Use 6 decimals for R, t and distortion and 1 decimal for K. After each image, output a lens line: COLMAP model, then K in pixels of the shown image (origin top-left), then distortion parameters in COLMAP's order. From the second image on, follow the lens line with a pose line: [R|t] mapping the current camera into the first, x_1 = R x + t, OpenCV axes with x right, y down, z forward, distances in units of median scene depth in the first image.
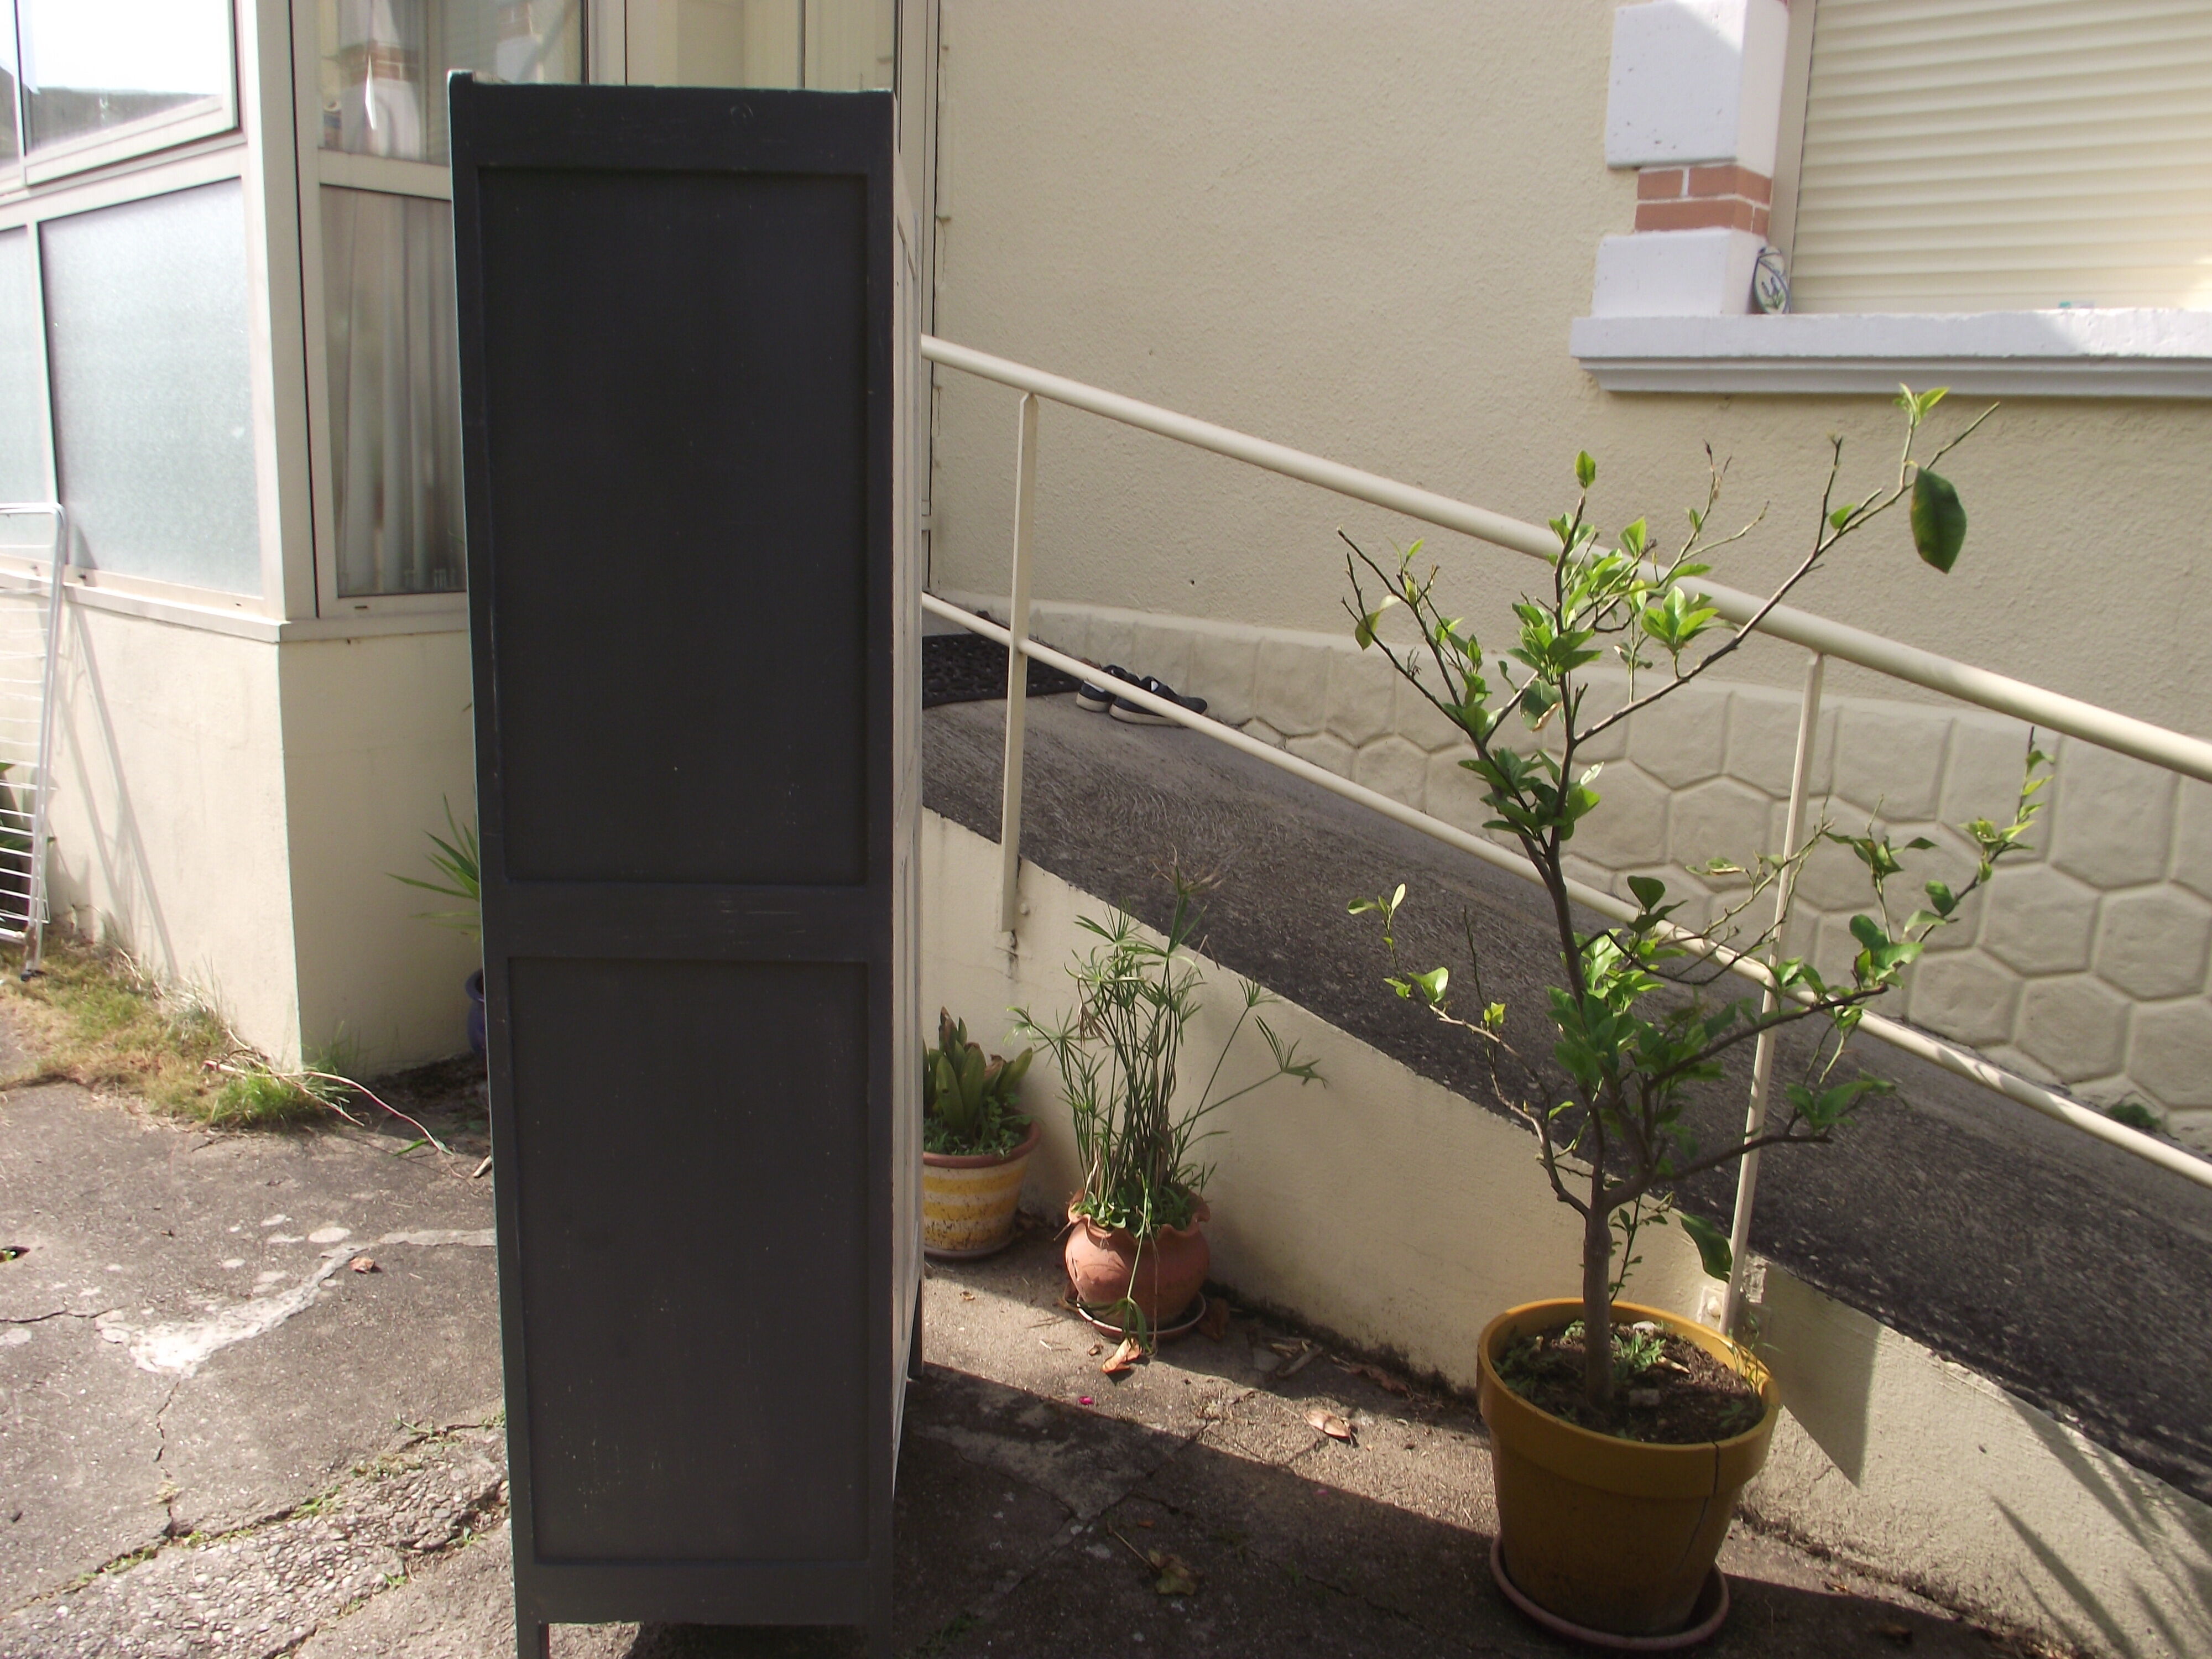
lens RADIAL K [[1745.2, 0, 1088.4], [0, 1745.2, 826.9], [0, 0, 1]] dist [-0.060434, 0.040256]
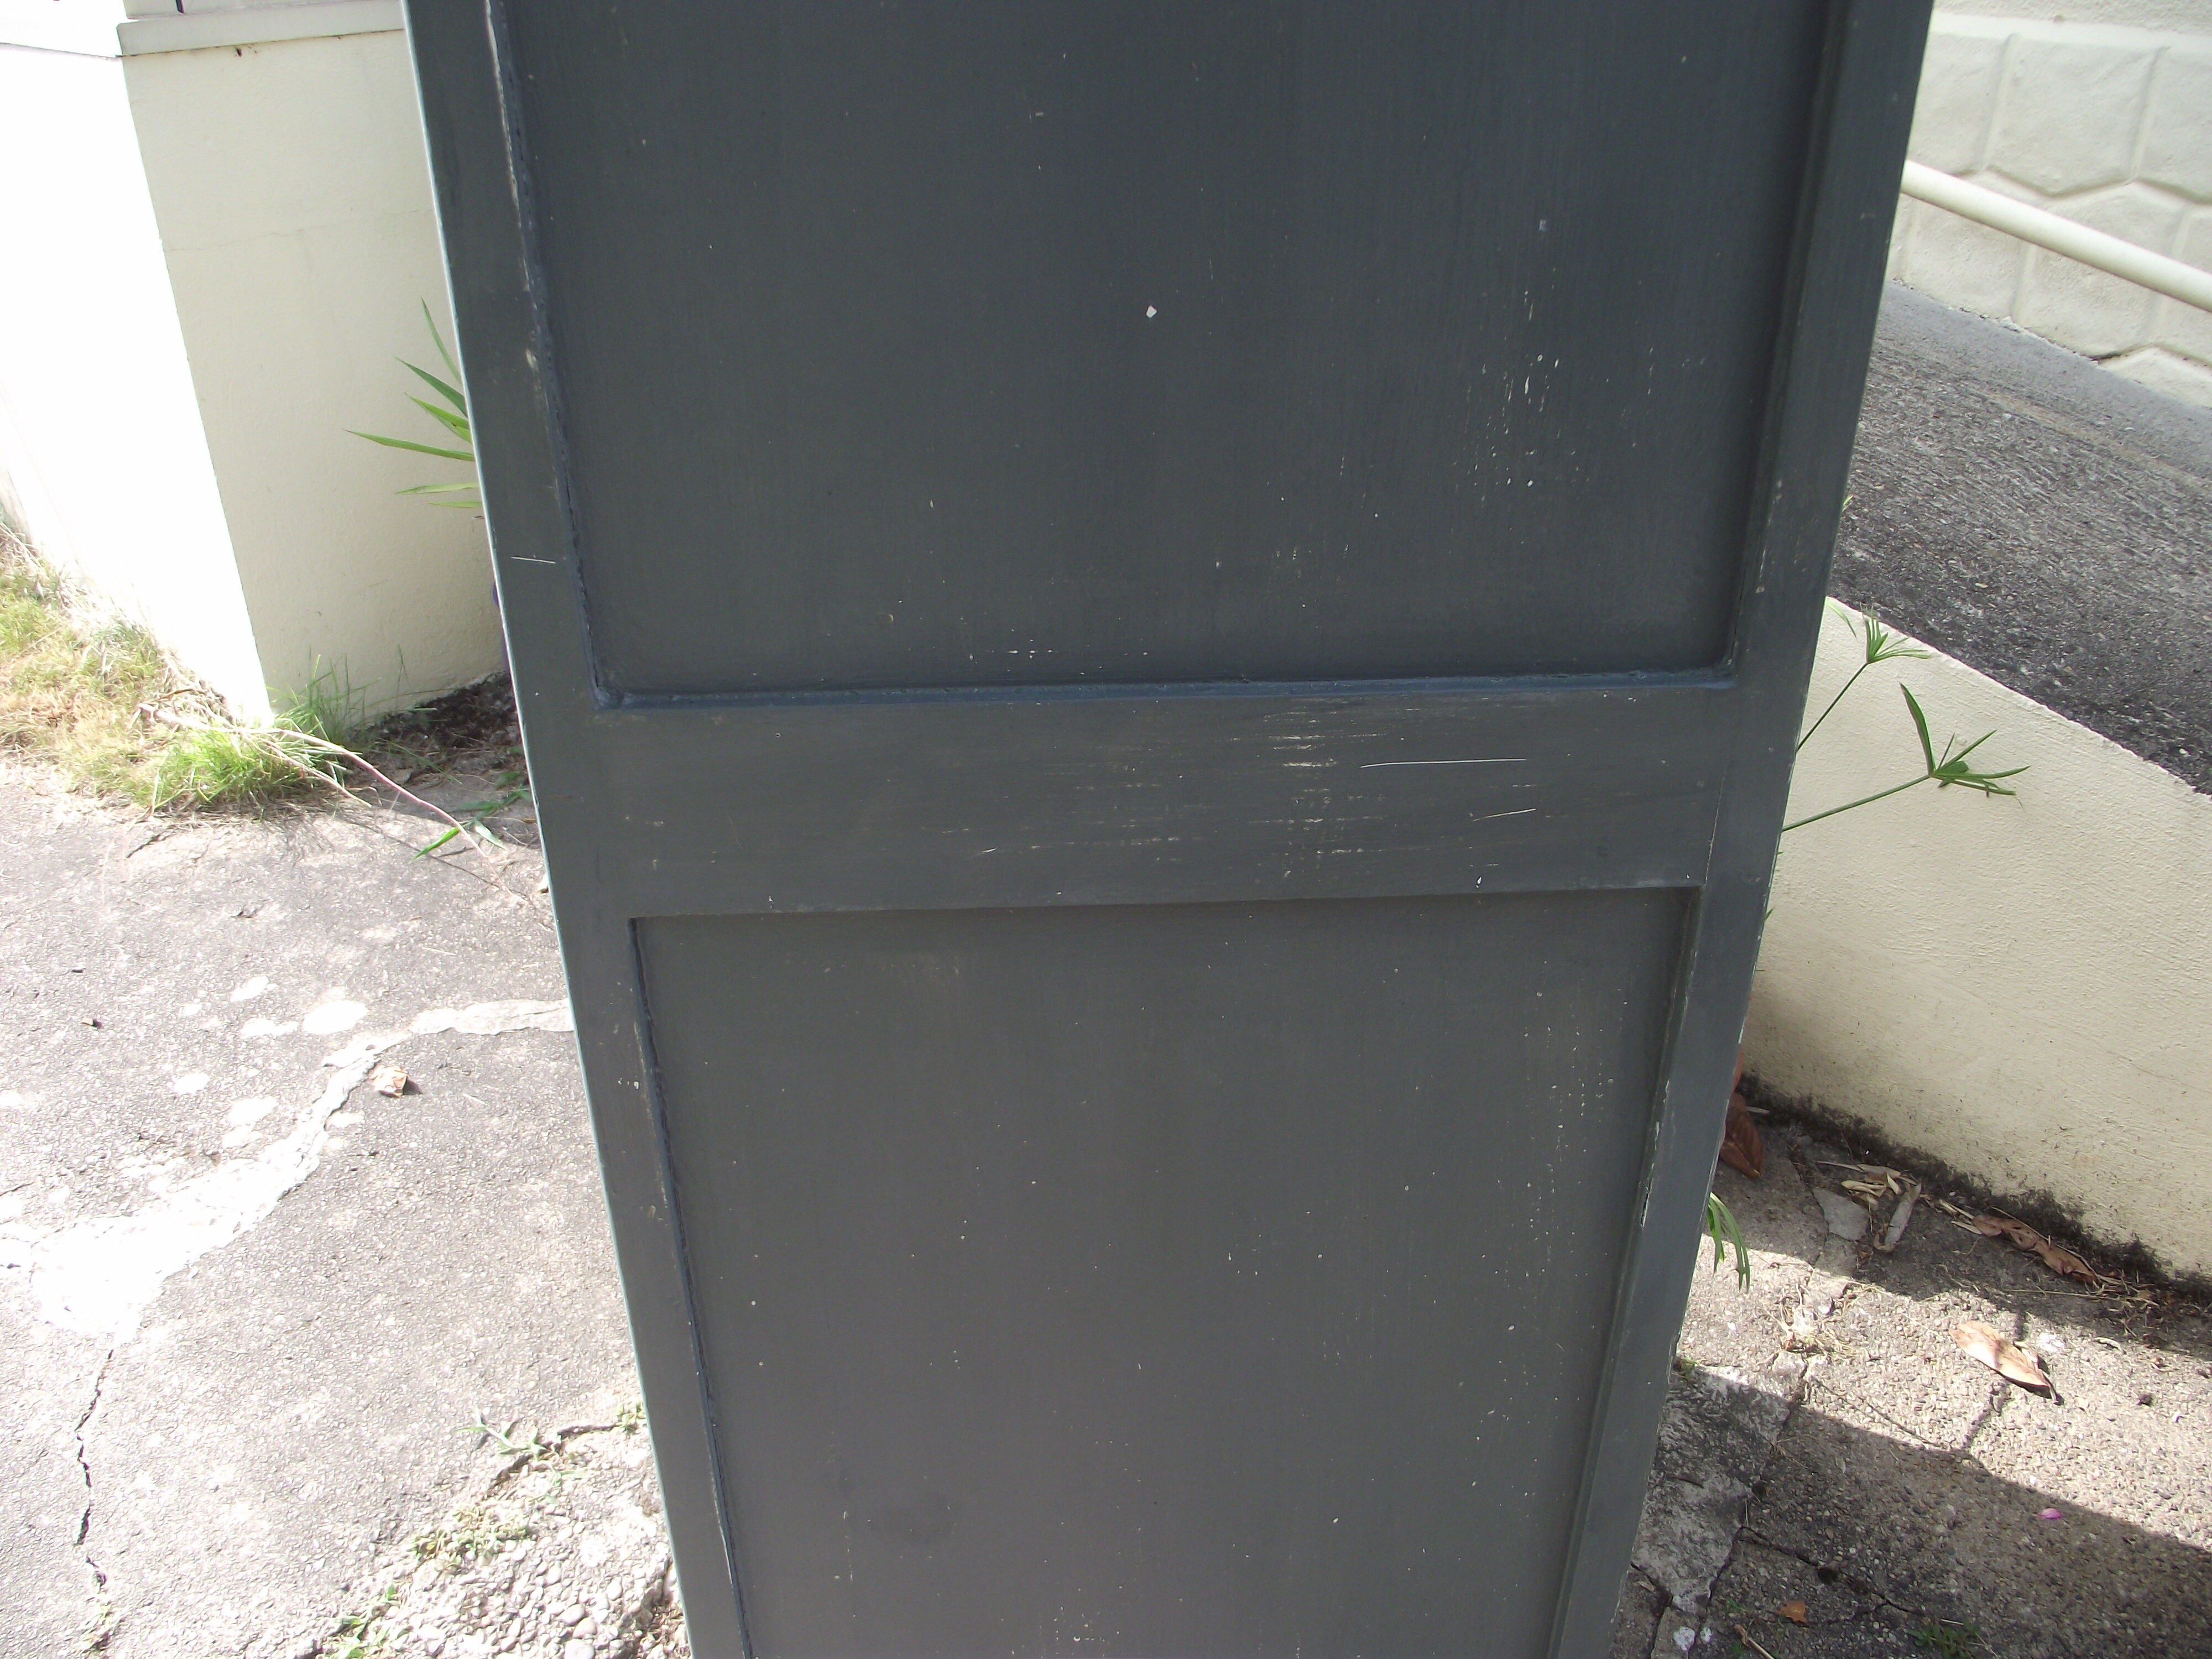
lens RADIAL K [[1754.8, 0, 1099.1], [0, 1754.8, 807.0], [0, 0, 1]] dist [-0.072430, 0.036600]
pose [[0.999554, -0.025143, -0.016122, -0.148639], [0.028758, 0.955950, 0.292117, -0.024176], [0.008067, -0.292450, 0.956247, 0.428097]]
